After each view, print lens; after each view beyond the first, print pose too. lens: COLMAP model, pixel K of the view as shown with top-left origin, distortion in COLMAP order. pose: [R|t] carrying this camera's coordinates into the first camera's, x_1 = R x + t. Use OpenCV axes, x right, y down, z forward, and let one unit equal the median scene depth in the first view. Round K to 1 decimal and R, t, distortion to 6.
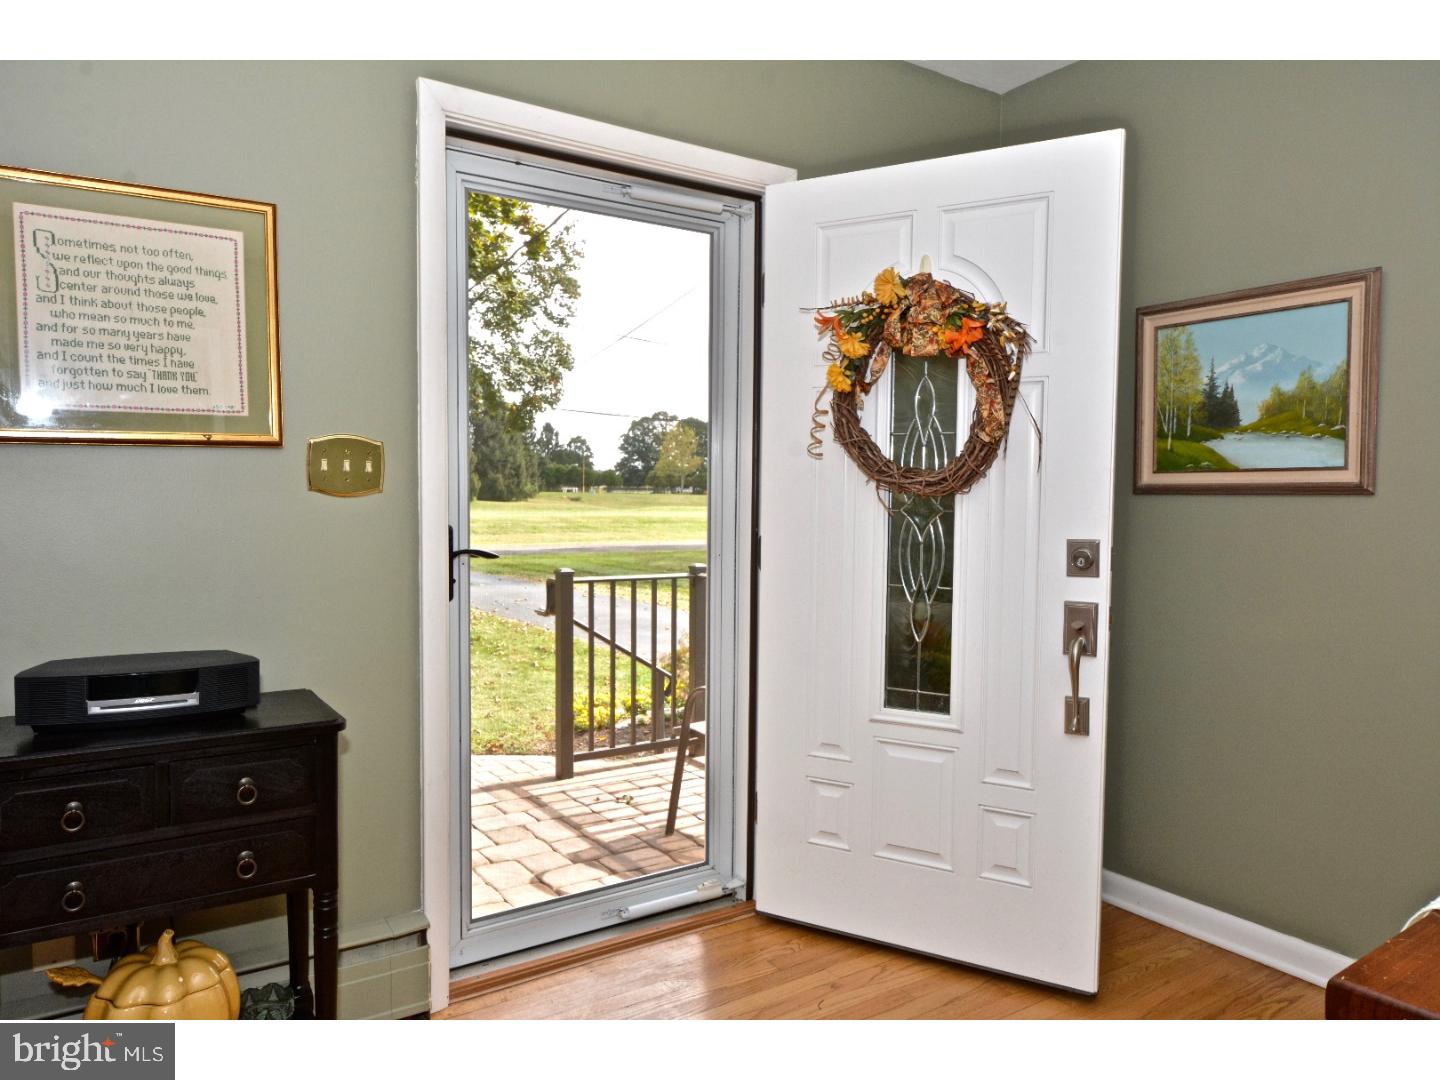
lens RADIAL K [[968.0, 0, 716.6], [0, 968.0, 539.7], [0, 0, 1]] dist [-0.017587, -0.000986]
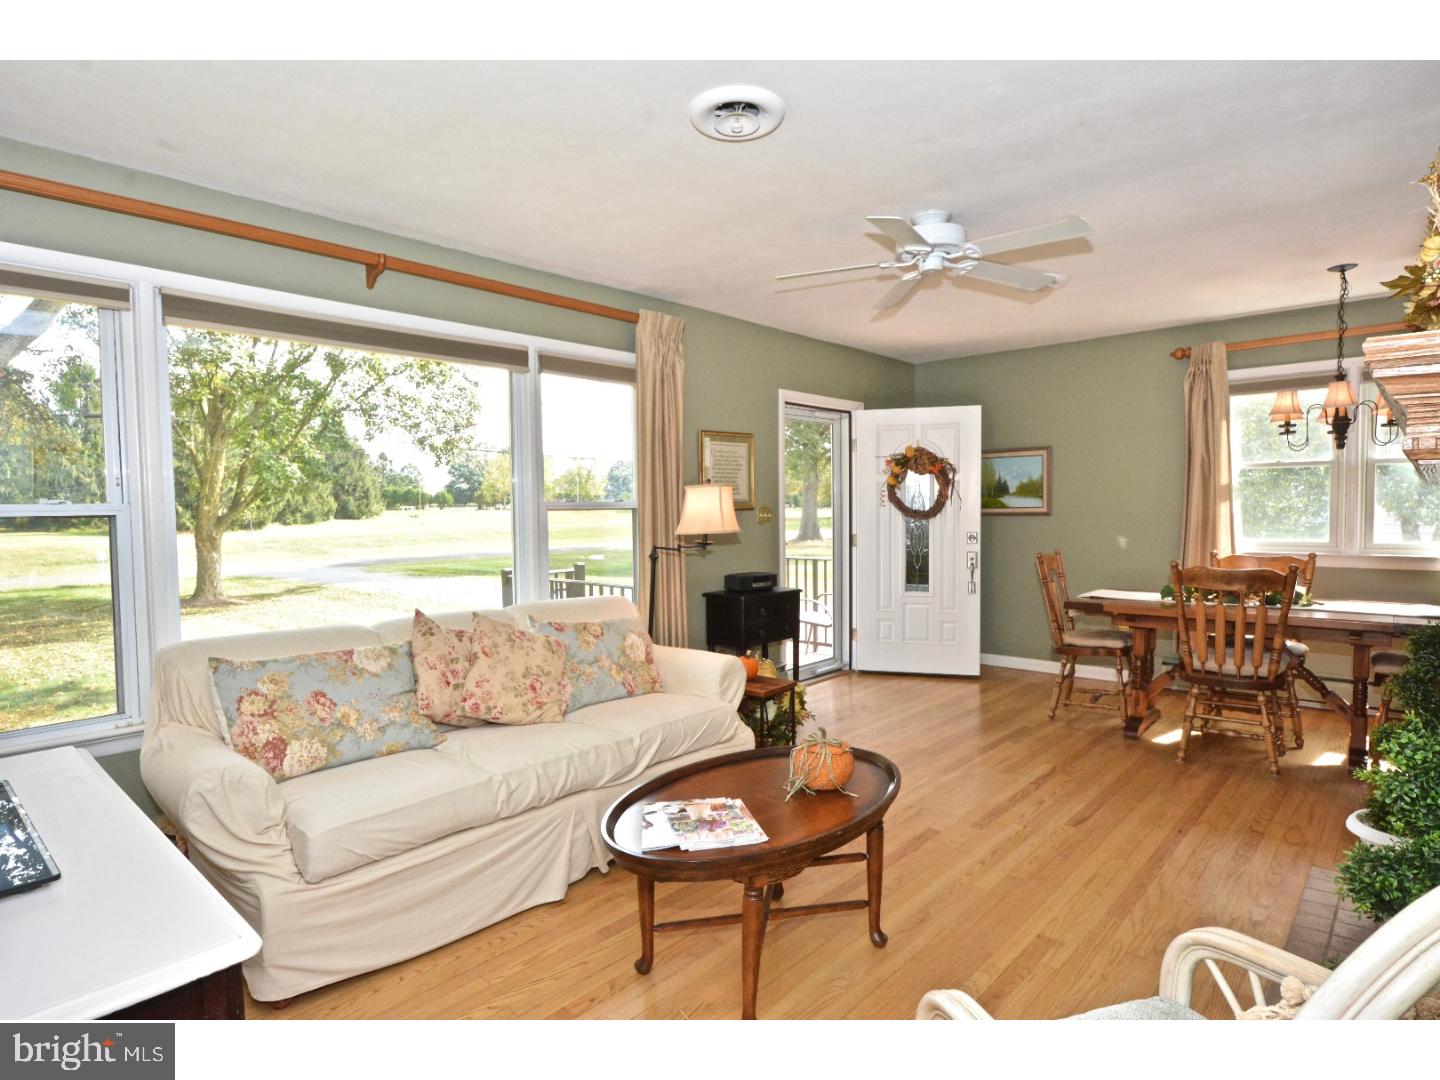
lens RADIAL K [[780.9, 0, 720.5], [0, 780.9, 544.2], [0, 0, 1]] dist [-0.001992, -0.001190]
pose [[0.970119, -0.032598, 0.240429, -0.953238], [0.032451, 0.999463, 0.004570, 0.002197], [-0.240449, 0.003369, 0.970656, -1.188445]]
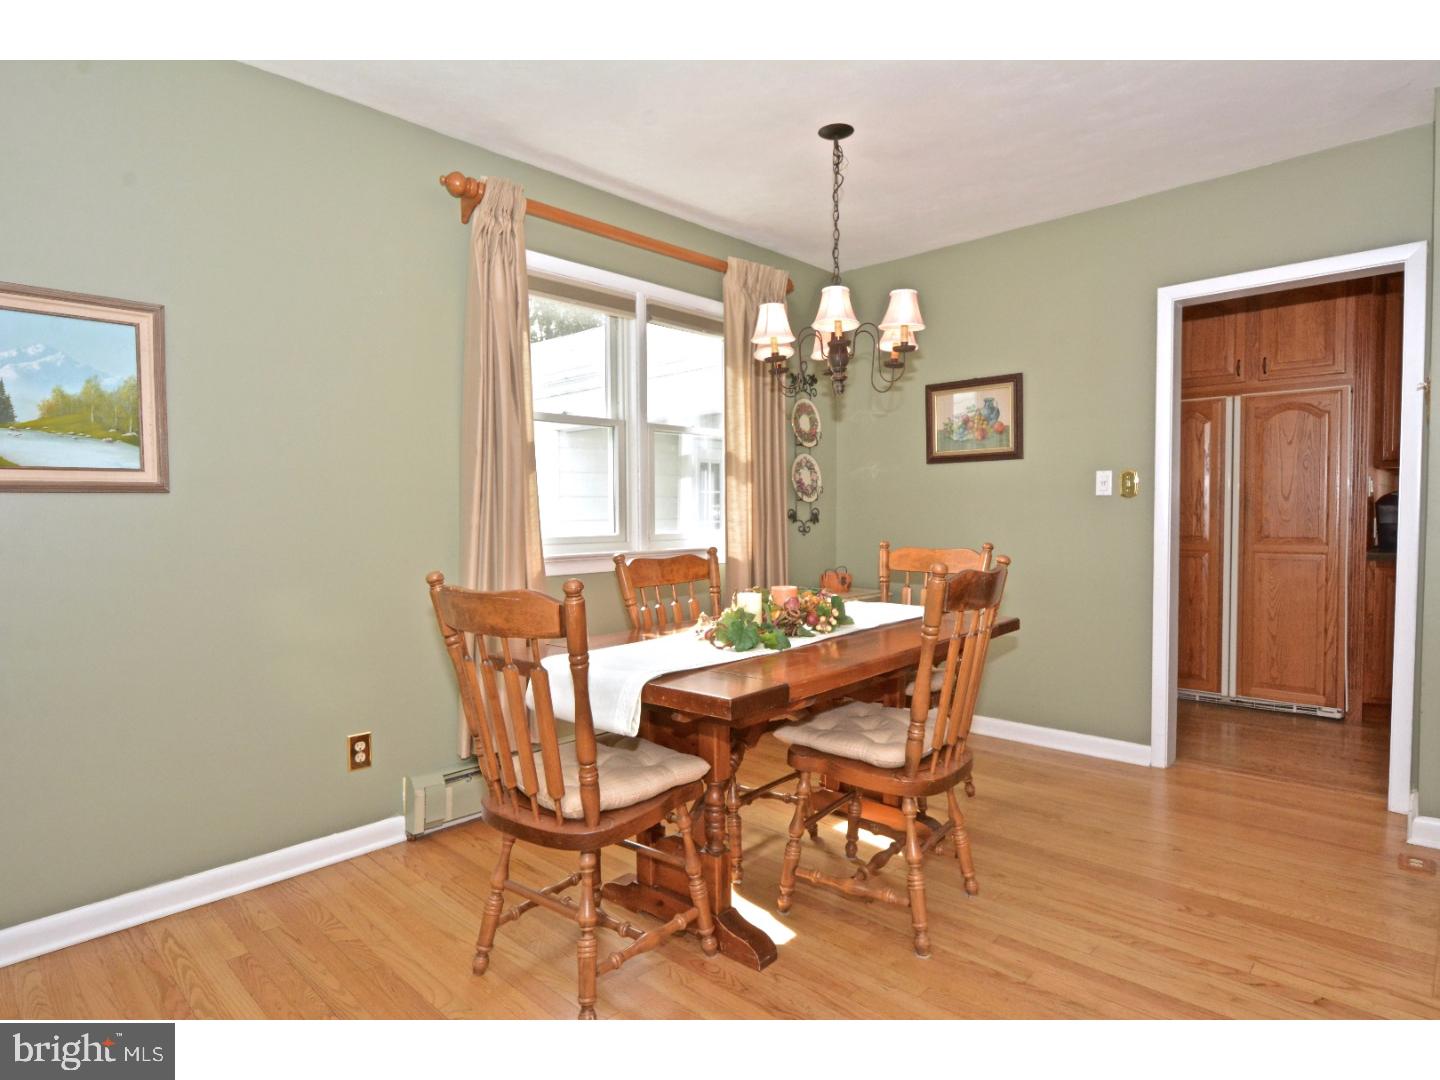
lens RADIAL K [[780.9, 0, 717.6], [0, 780.9, 539.1], [0, 0, 1]] dist [-0.001992, -0.001190]
pose [[-0.211091, -0.051516, 0.976108, -0.396307], [0.045136, 0.997031, 0.062381, -0.016865], [-0.976424, 0.057225, -0.208139, 0.481602]]
